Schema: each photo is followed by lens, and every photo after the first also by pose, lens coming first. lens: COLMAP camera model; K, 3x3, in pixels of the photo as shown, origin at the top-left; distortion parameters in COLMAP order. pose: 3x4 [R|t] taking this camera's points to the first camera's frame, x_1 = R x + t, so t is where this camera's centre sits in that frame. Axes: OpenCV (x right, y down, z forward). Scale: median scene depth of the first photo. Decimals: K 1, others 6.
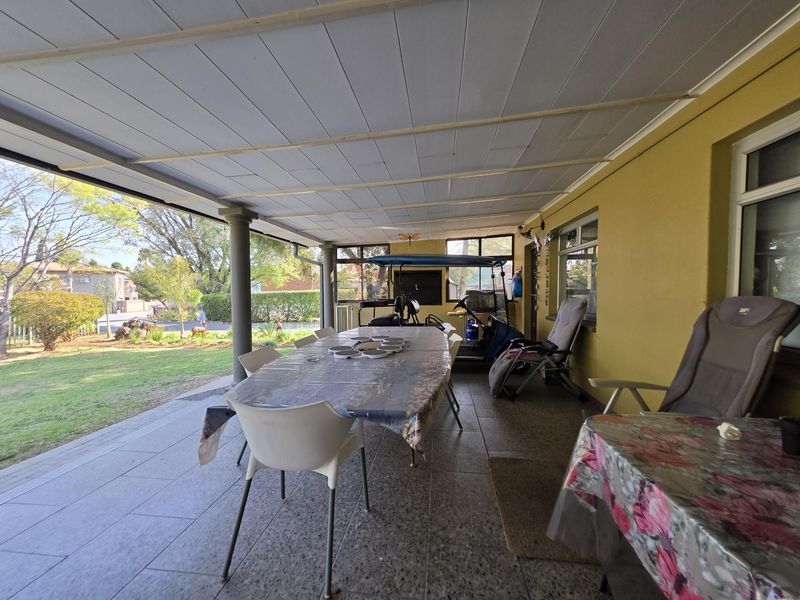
lens RADIAL K [[325.1, 0, 400.0], [0, 325.1, 300.0], [0, 0, 1]] dist [-0.000125, 0.000070]
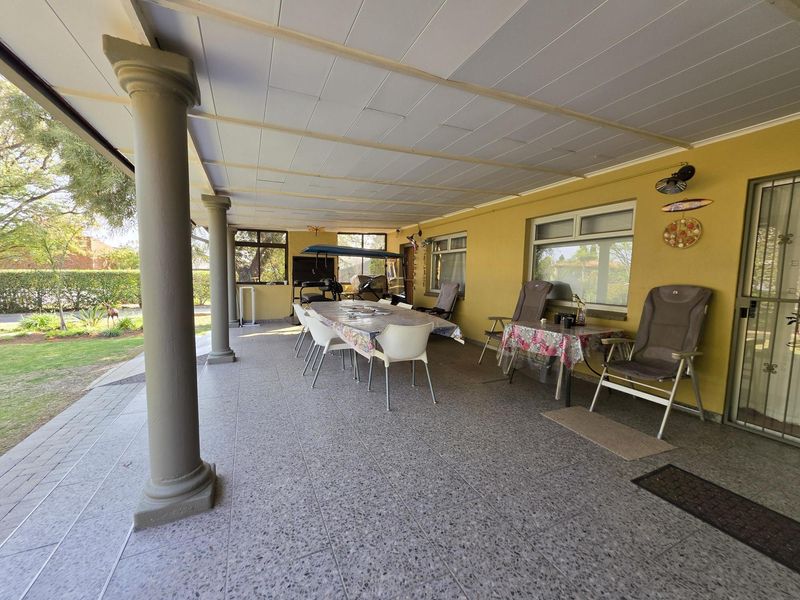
lens RADIAL K [[325.1, 0, 400.0], [0, 325.1, 300.0], [0, 0, 1]] dist [-0.000125, 0.000070]
pose [[0.838324, -0.017156, 0.544902, -0.459528], [-0.007966, 0.999013, 0.043709, 0.014078], [-0.545114, -0.040983, 0.837360, -0.219341]]
